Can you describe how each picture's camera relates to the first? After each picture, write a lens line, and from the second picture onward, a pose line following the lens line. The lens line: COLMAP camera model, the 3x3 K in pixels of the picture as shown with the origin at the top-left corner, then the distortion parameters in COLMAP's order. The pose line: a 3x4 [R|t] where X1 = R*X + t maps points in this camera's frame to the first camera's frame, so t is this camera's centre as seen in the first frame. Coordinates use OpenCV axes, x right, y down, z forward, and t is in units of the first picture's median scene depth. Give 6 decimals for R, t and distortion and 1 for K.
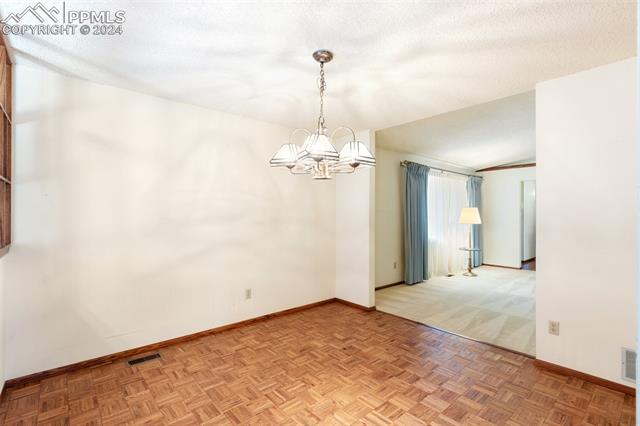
lens RADIAL K [[299.0, 0, 323.7], [0, 299.0, 209.2], [0, 0, 1]] dist [-0.010029, 0.001455]
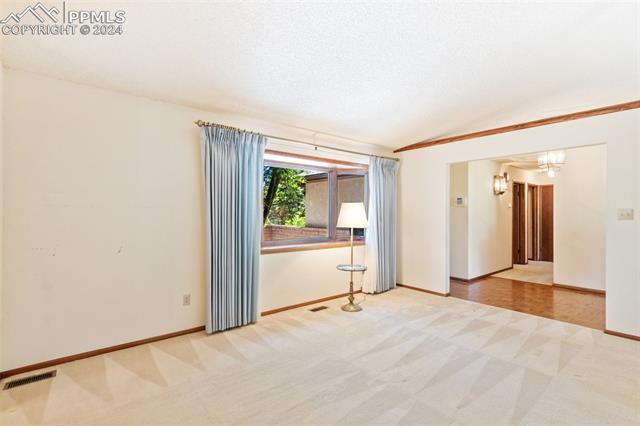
lens RADIAL K [[299.0, 0, 314.7], [0, 299.0, 211.9], [0, 0, 1]] dist [-0.010029, 0.001455]
pose [[0.999220, 0.009188, -0.038410, 0.244332], [-0.008292, 0.999691, 0.023418, -0.000820], [0.038613, -0.023081, 0.998988, 0.203744]]
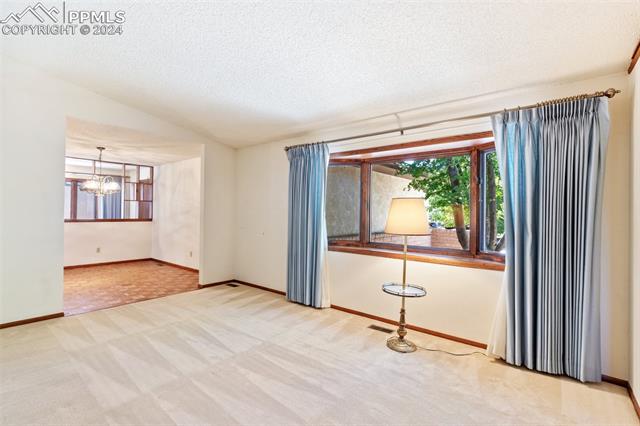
lens RADIAL K [[299.0, 0, 317.4], [0, 299.0, 213.4], [0, 0, 1]] dist [-0.010029, 0.001455]
pose [[0.166053, 0.010765, -0.986058, 0.537565], [0.012999, 0.999830, 0.013104, 0.004614], [0.986031, -0.014994, 0.165885, 0.466707]]
